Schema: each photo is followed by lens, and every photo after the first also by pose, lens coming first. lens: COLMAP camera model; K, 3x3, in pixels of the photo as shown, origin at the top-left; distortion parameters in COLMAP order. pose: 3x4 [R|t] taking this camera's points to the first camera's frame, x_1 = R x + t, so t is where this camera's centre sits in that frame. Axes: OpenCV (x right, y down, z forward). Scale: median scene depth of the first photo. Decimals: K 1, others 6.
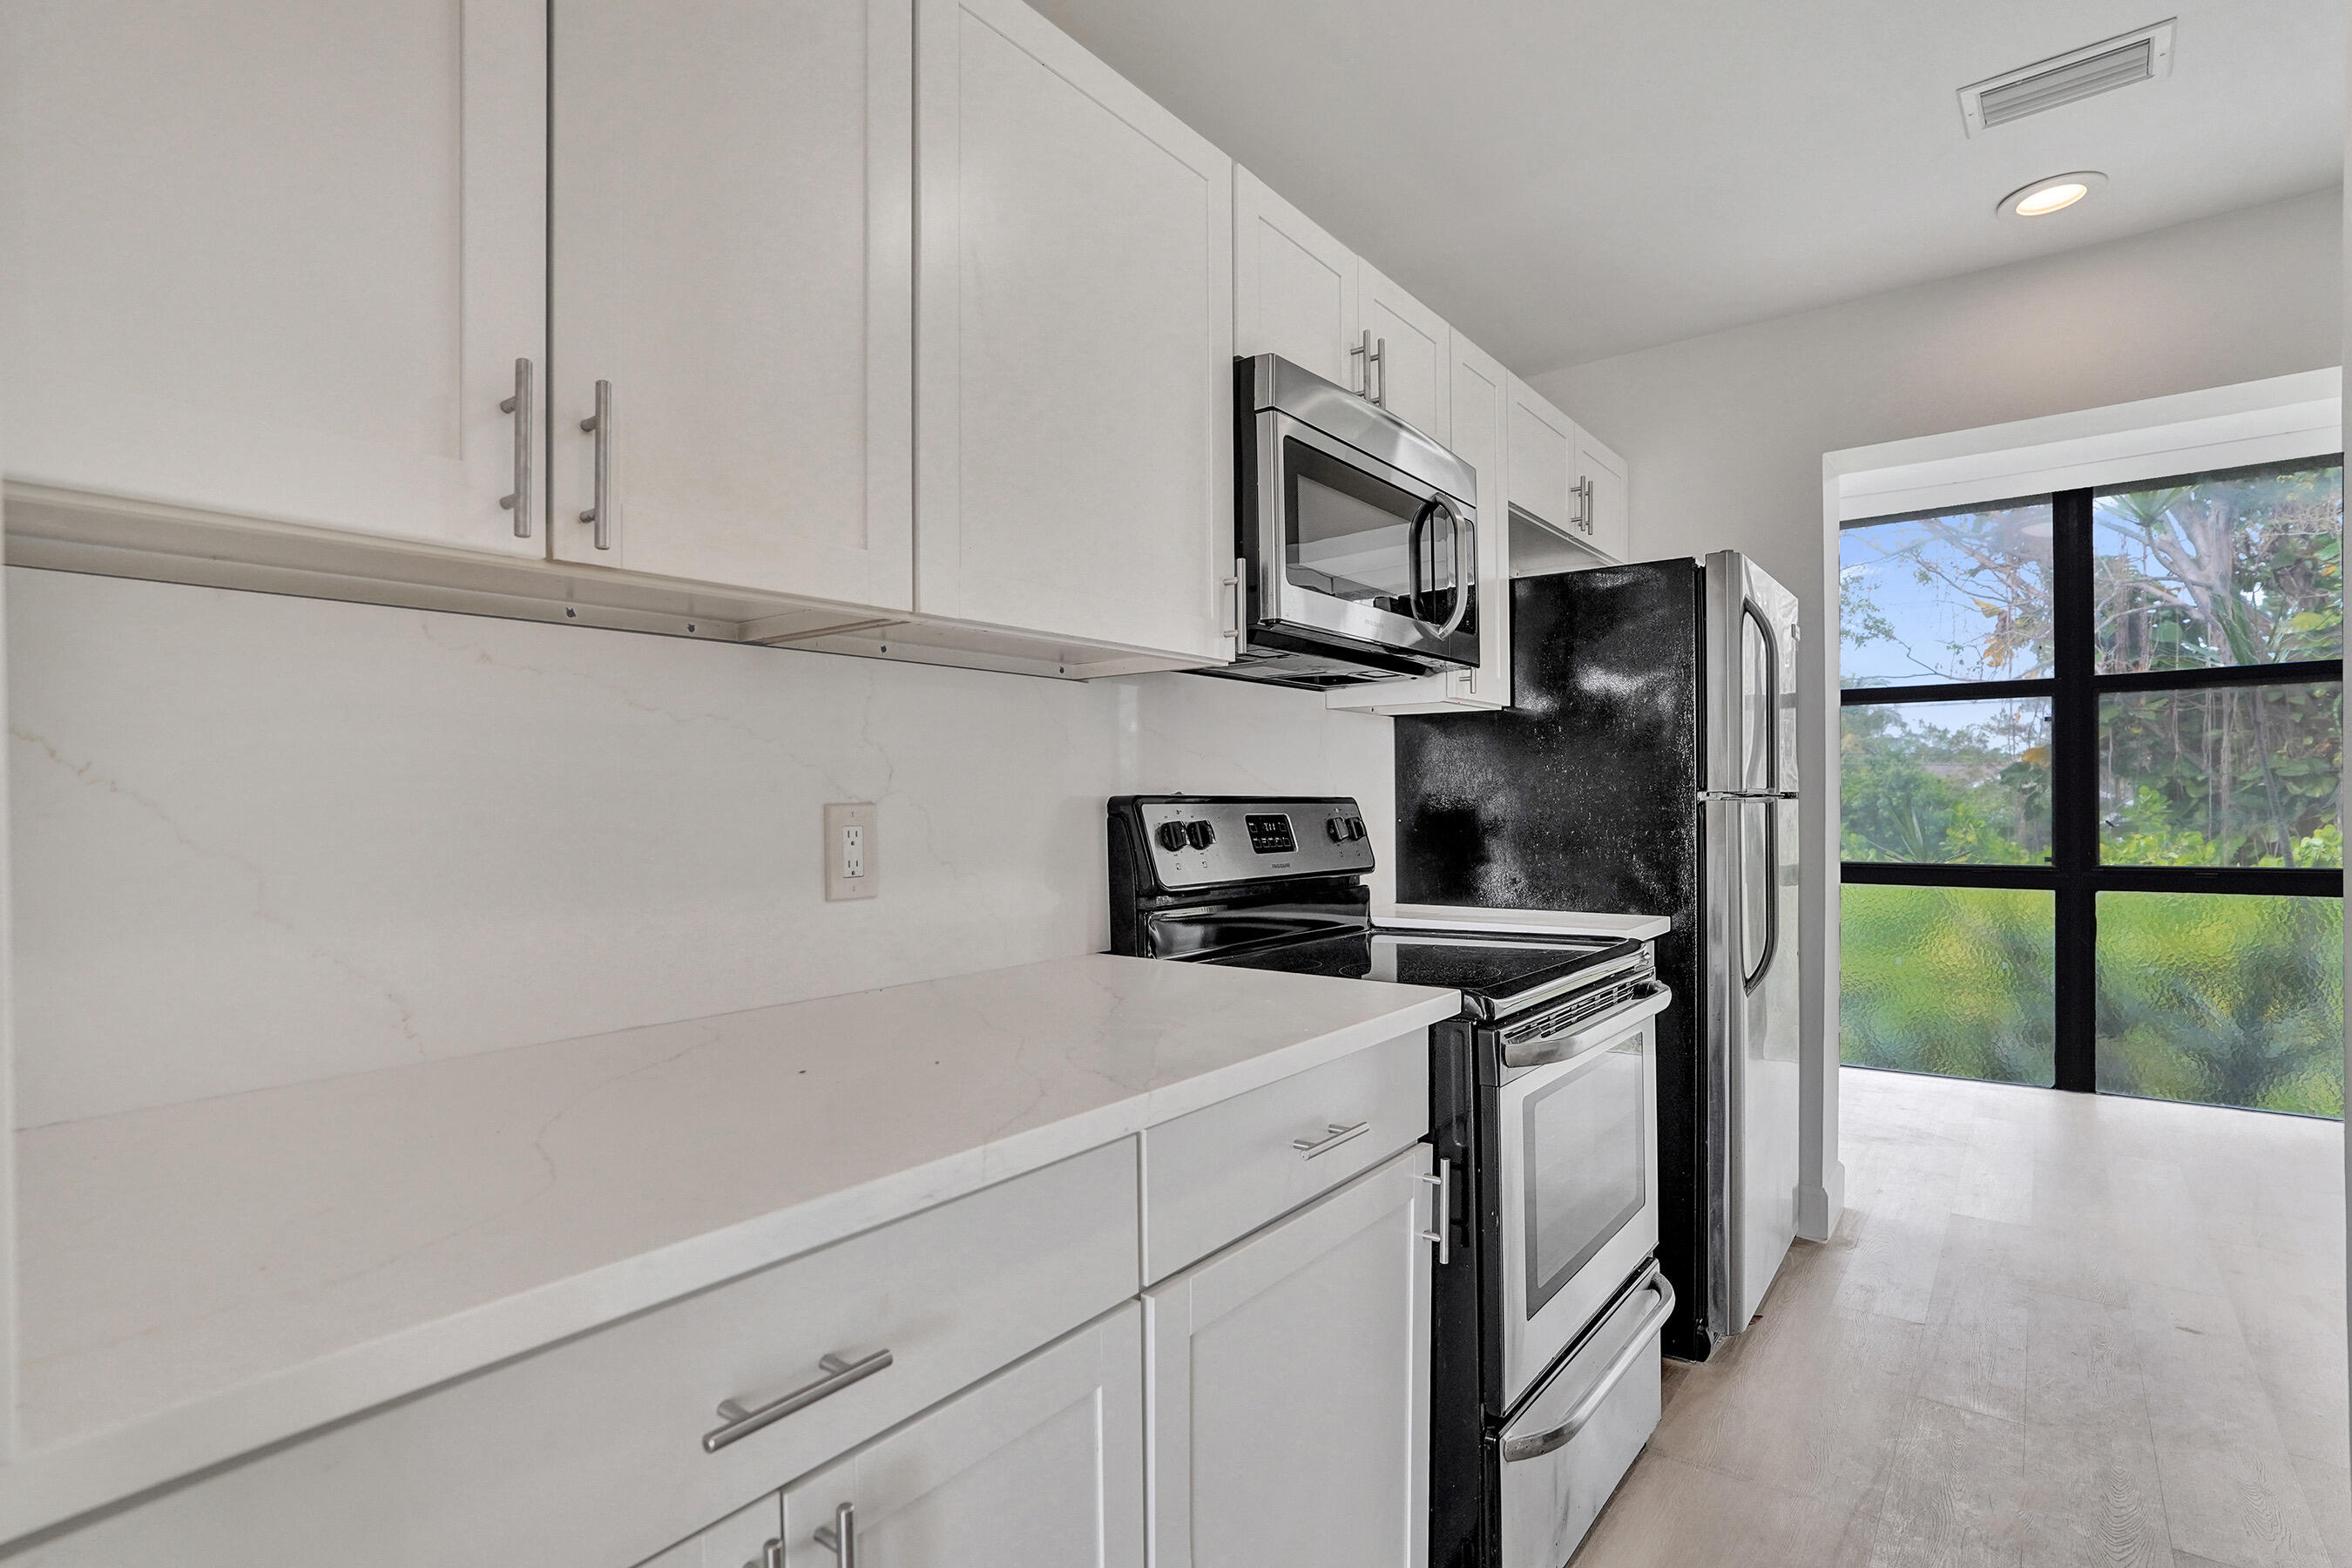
lens RADIAL K [[1088.0, 0, 1172.8], [0, 1088.0, 786.7], [0, 0, 1]] dist [-0.029478, 0.001293]
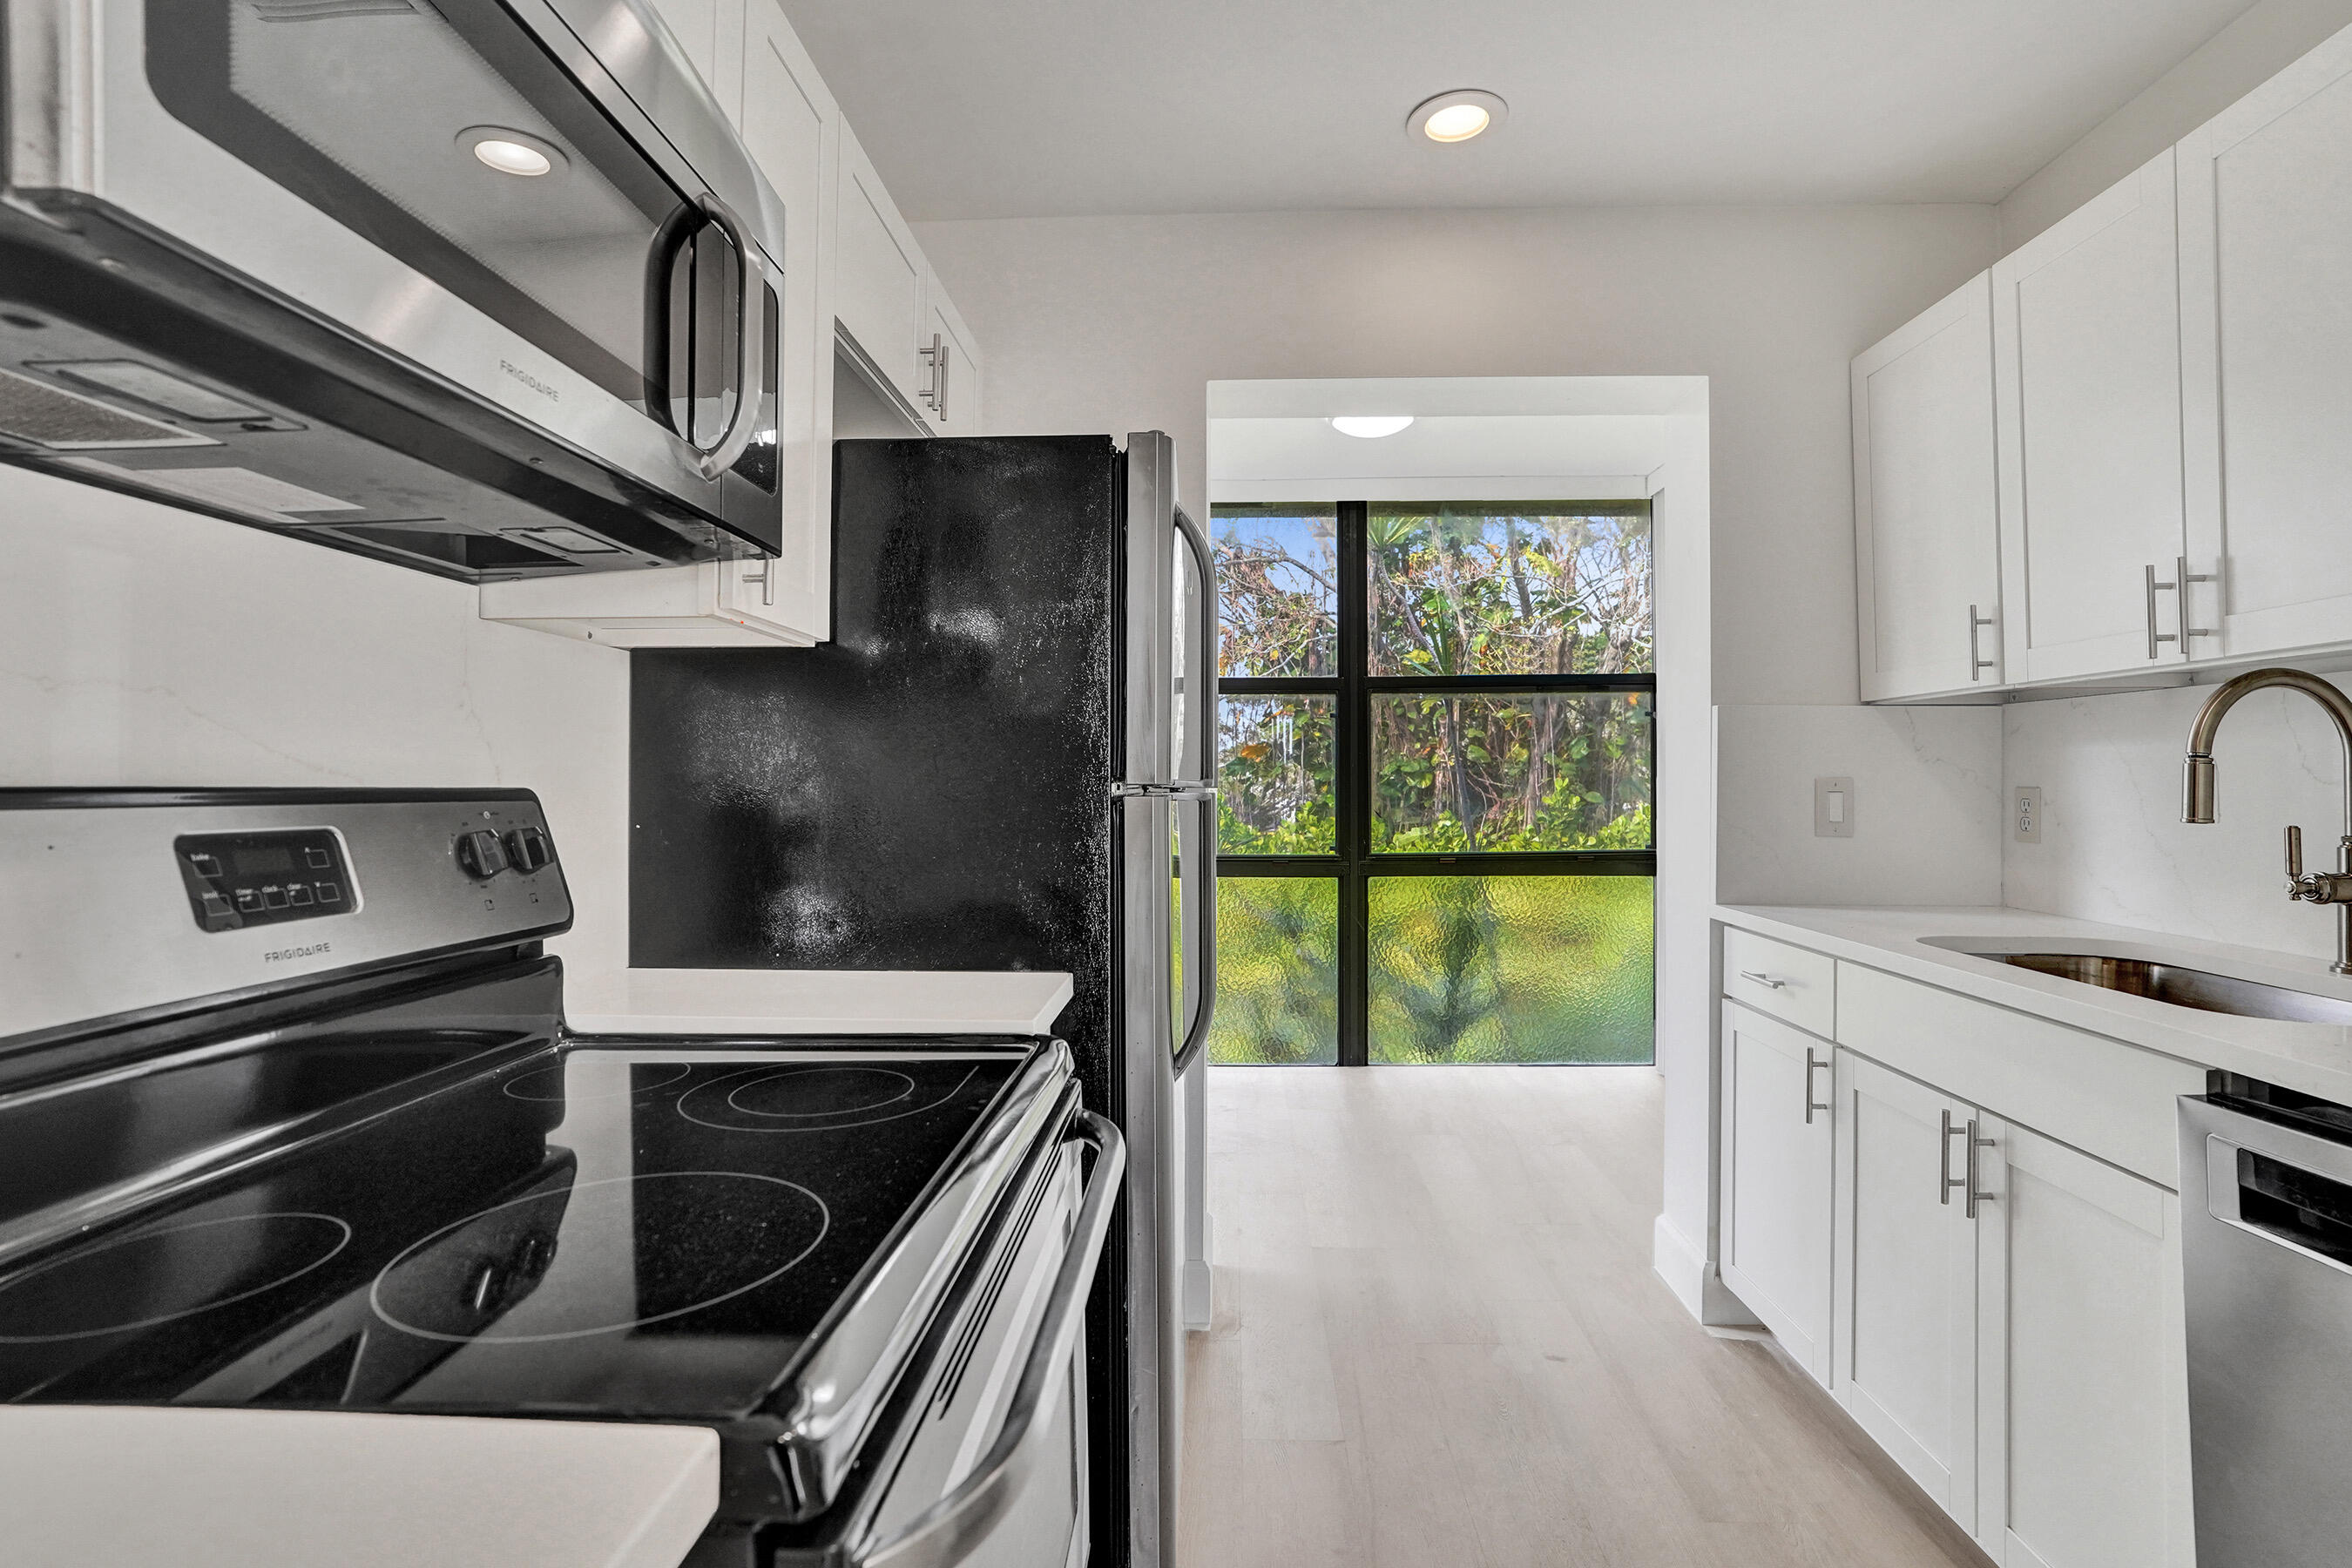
lens RADIAL K [[1088.0, 0, 1183.2], [0, 1088.0, 768.2], [0, 0, 1]] dist [-0.029478, 0.001293]
pose [[0.804633, 0.014840, 0.593588, 0.110724], [-0.012130, 0.999890, -0.008555, 0.000510], [-0.593649, -0.000316, 0.804724, 0.395686]]
